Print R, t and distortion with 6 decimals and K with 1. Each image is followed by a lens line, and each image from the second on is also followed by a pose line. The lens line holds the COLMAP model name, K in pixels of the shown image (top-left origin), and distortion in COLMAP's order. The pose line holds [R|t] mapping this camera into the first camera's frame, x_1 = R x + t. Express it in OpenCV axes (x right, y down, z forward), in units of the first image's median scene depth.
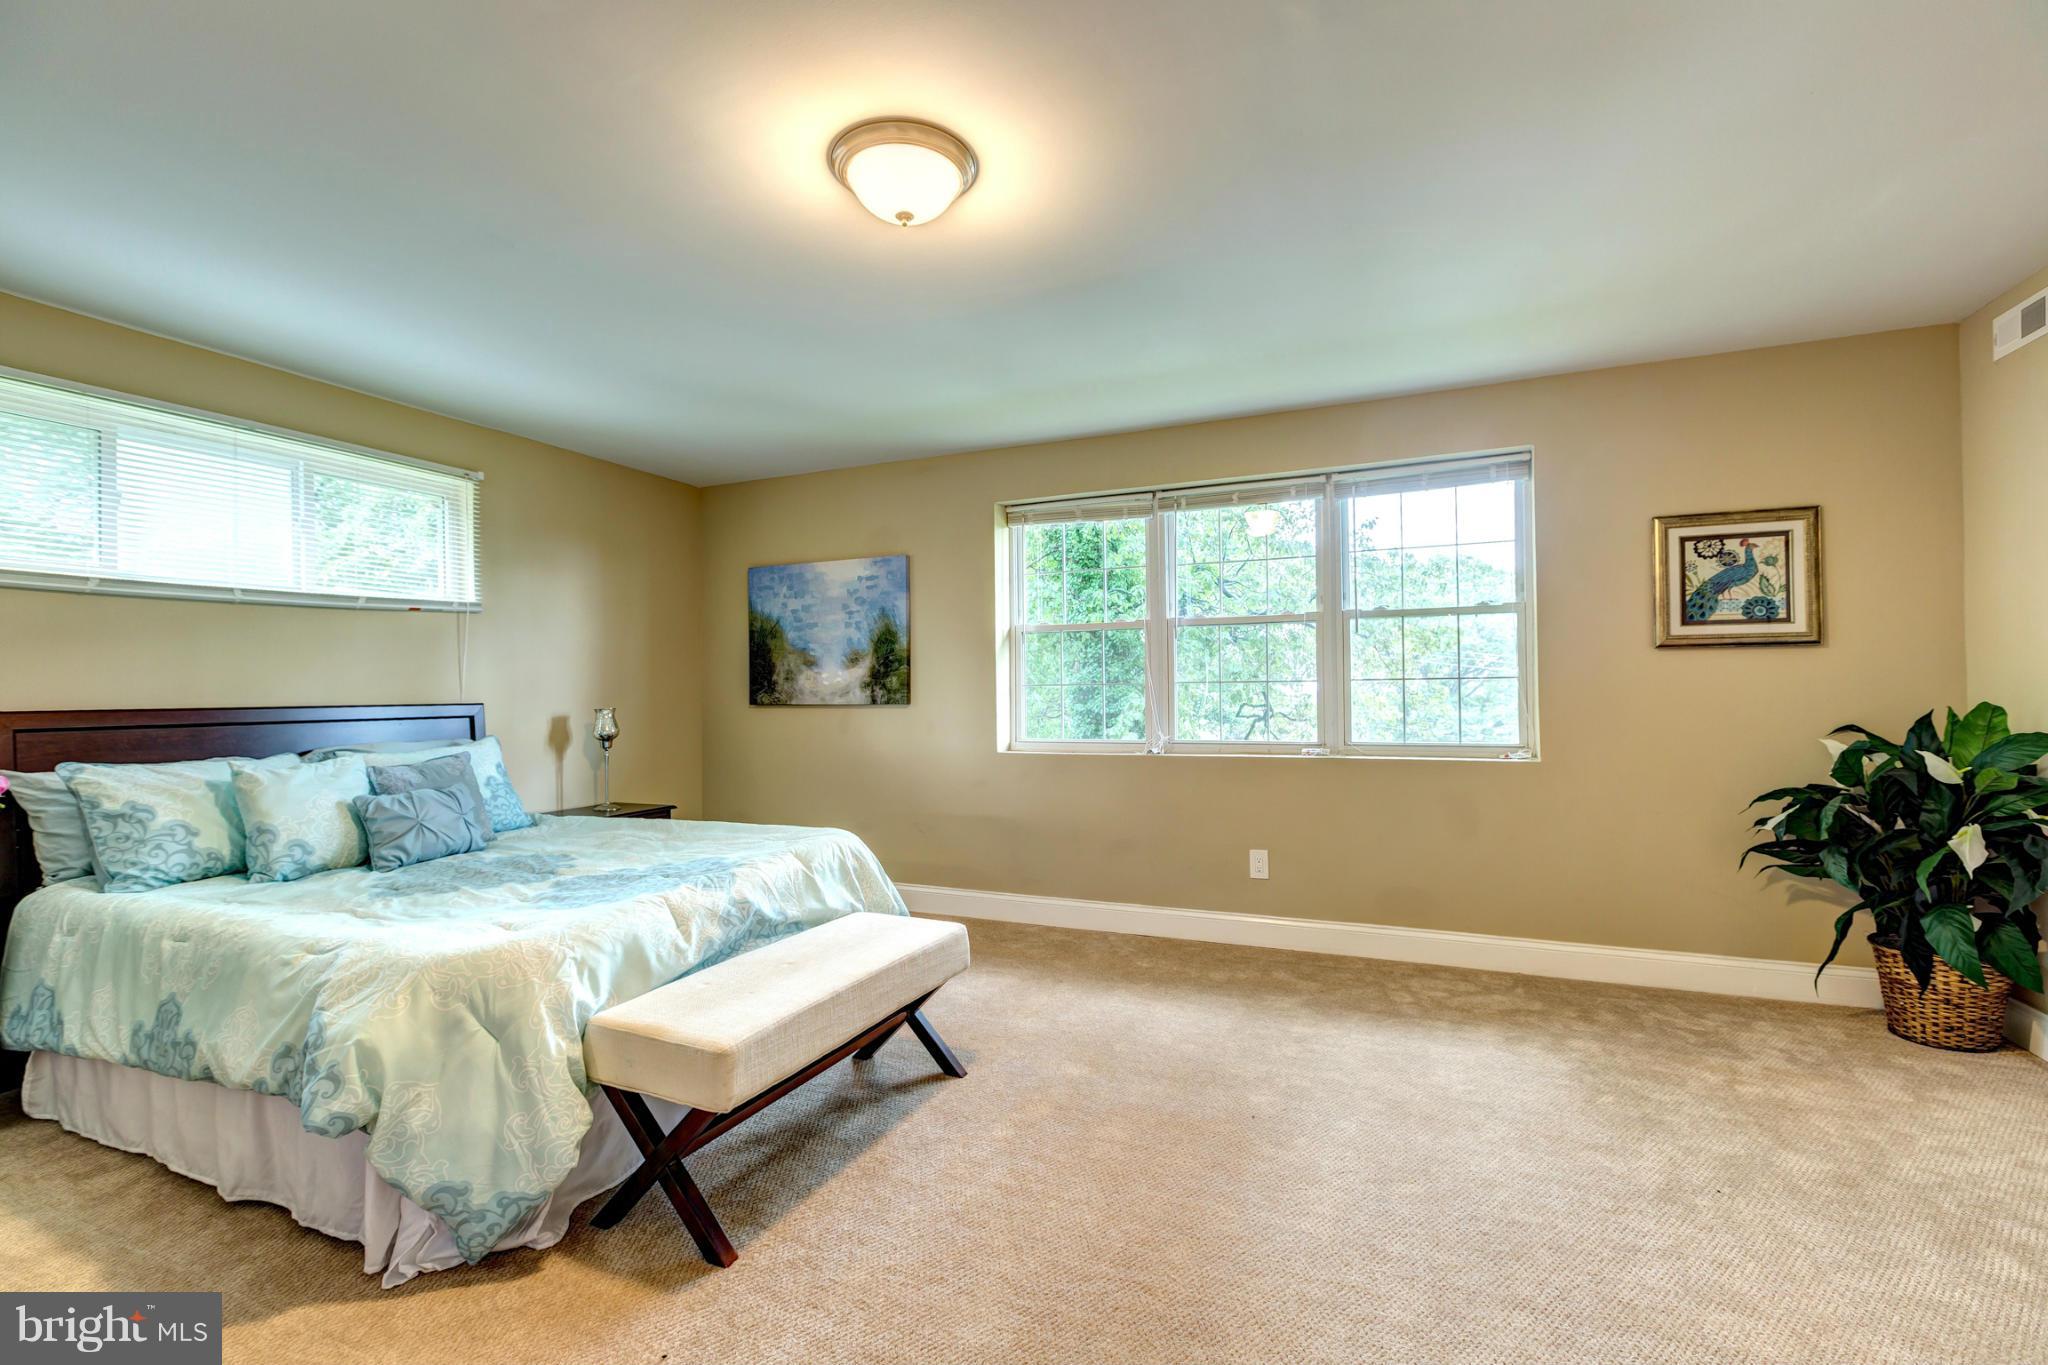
lens RADIAL K [[902.4, 0, 1021.2], [0, 902.4, 680.8], [0, 0, 1]] dist [0.001308, 0.000120]
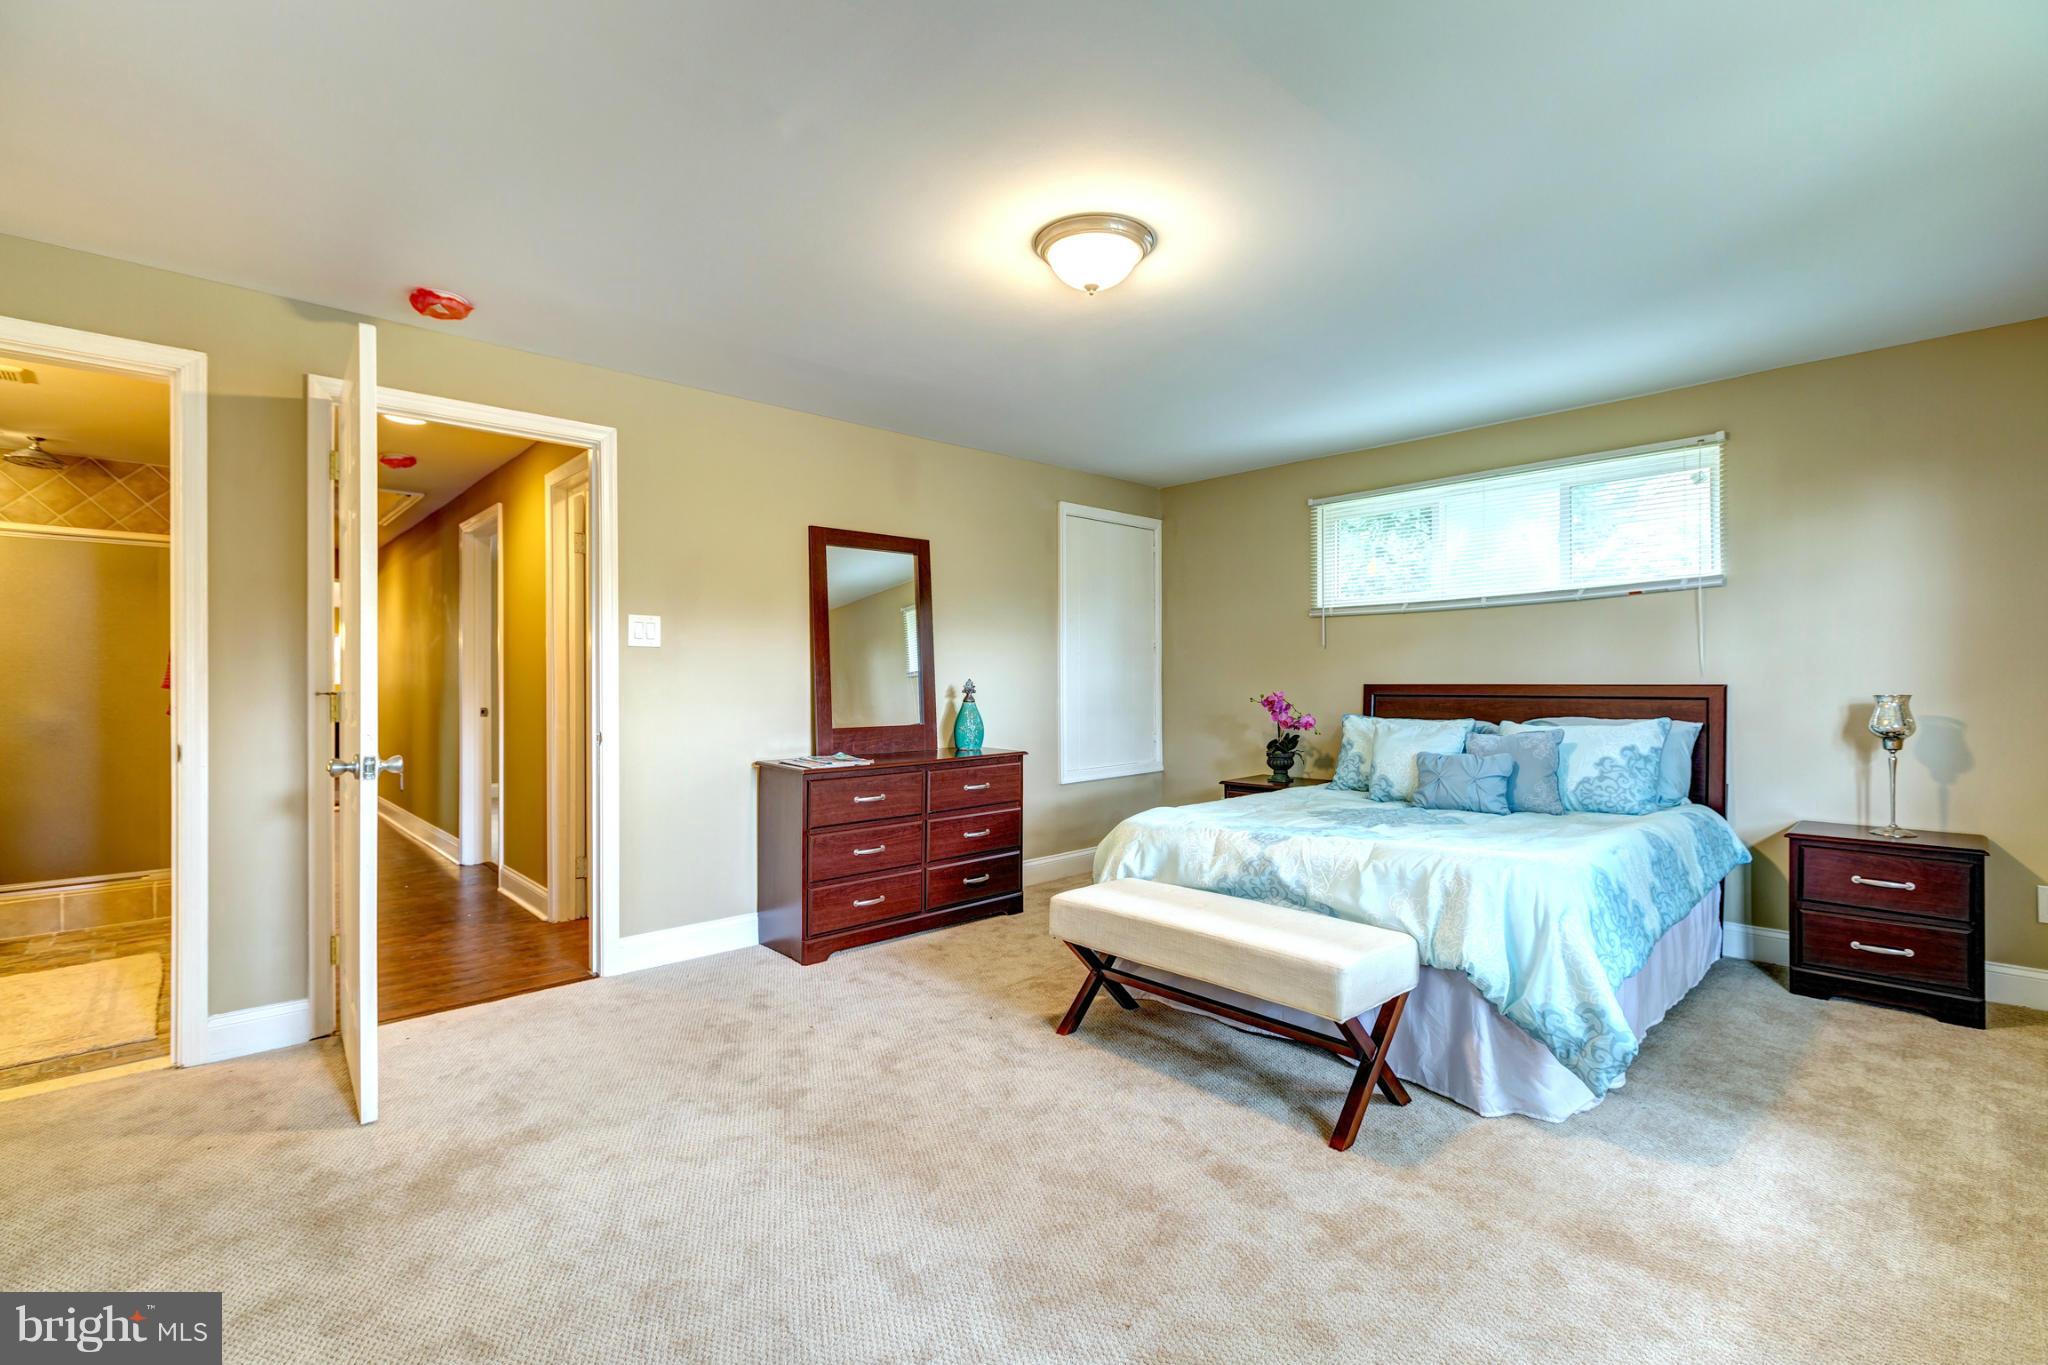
lens RADIAL K [[902.4, 0, 1019.4], [0, 902.4, 684.3], [0, 0, 1]] dist [0.001308, 0.000120]
pose [[-0.391002, 0.016158, -0.920248, 0.760435], [0.018376, 0.999784, 0.009747, 0.003943], [0.920206, -0.013099, -0.391214, 1.017514]]
